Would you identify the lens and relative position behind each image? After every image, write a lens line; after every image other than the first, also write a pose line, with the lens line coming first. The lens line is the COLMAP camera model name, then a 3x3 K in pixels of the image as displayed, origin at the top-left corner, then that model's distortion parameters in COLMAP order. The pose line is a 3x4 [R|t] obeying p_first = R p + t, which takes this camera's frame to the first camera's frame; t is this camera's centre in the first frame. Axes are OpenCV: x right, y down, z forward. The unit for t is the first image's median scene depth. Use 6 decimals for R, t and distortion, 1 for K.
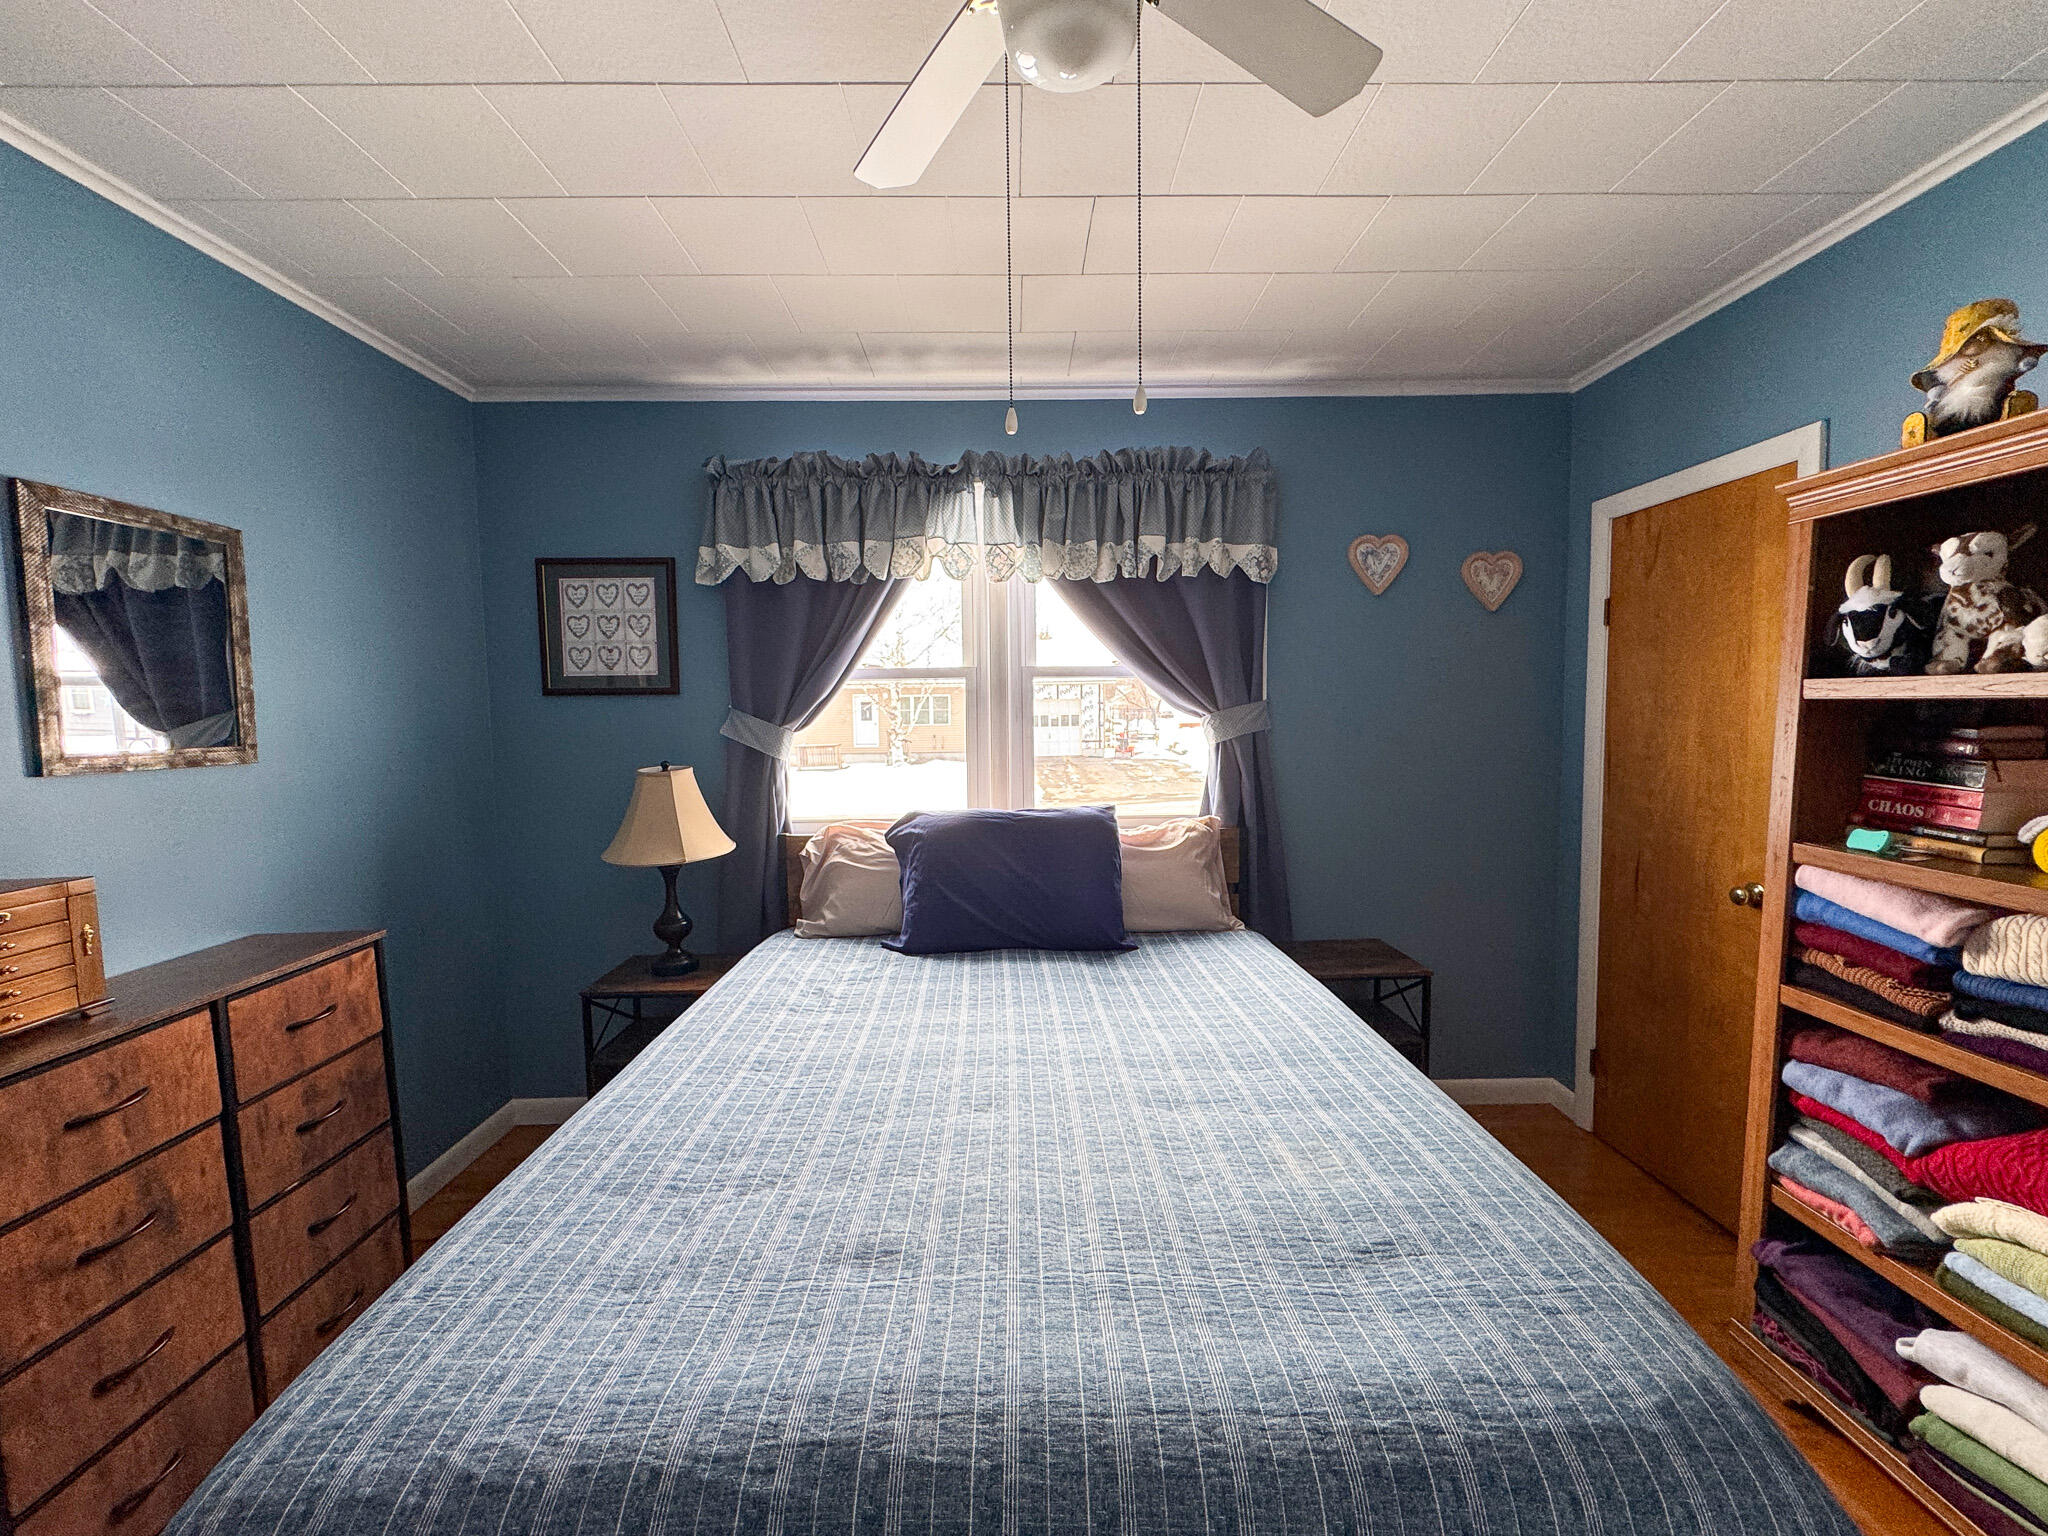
lens RADIAL K [[824.3, 0, 1031.0], [0, 824.3, 769.6], [0, 0, 1]] dist [-0.000149, 0.000086]
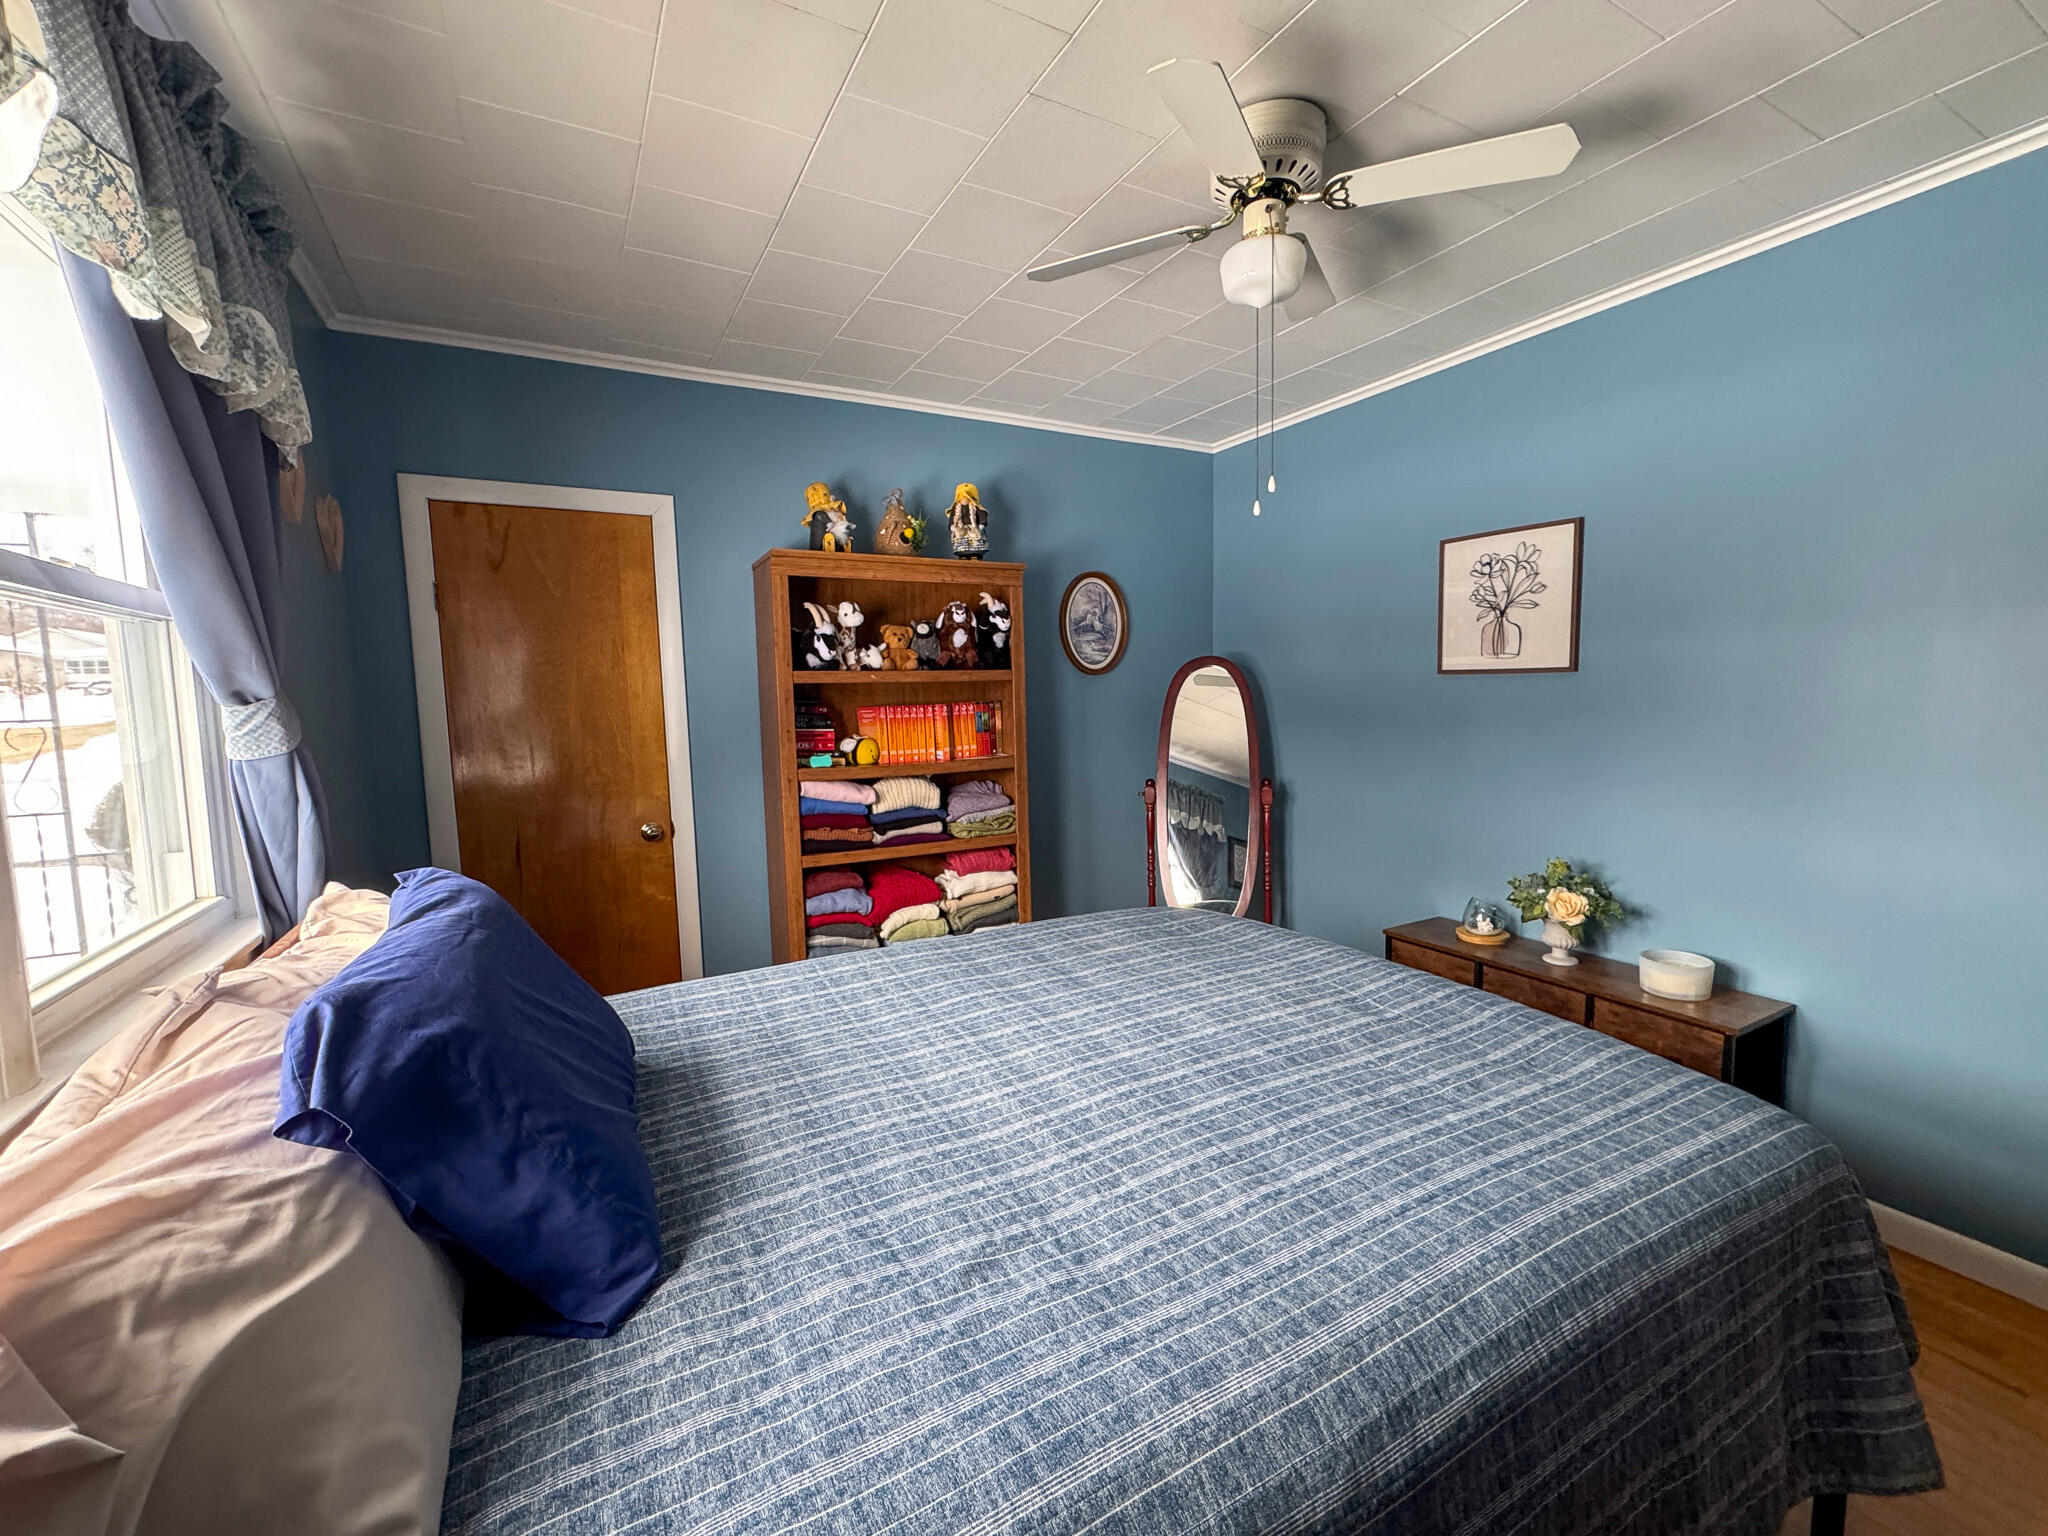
lens RADIAL K [[824.3, 0, 1031.0], [0, 824.3, 769.6], [0, 0, 1]] dist [-0.000149, 0.000086]
pose [[-0.451334, -0.064385, 0.890029, -0.760286], [0.093720, 0.988458, 0.119031, -0.064463], [-0.887420, 0.137136, -0.440090, 1.313628]]
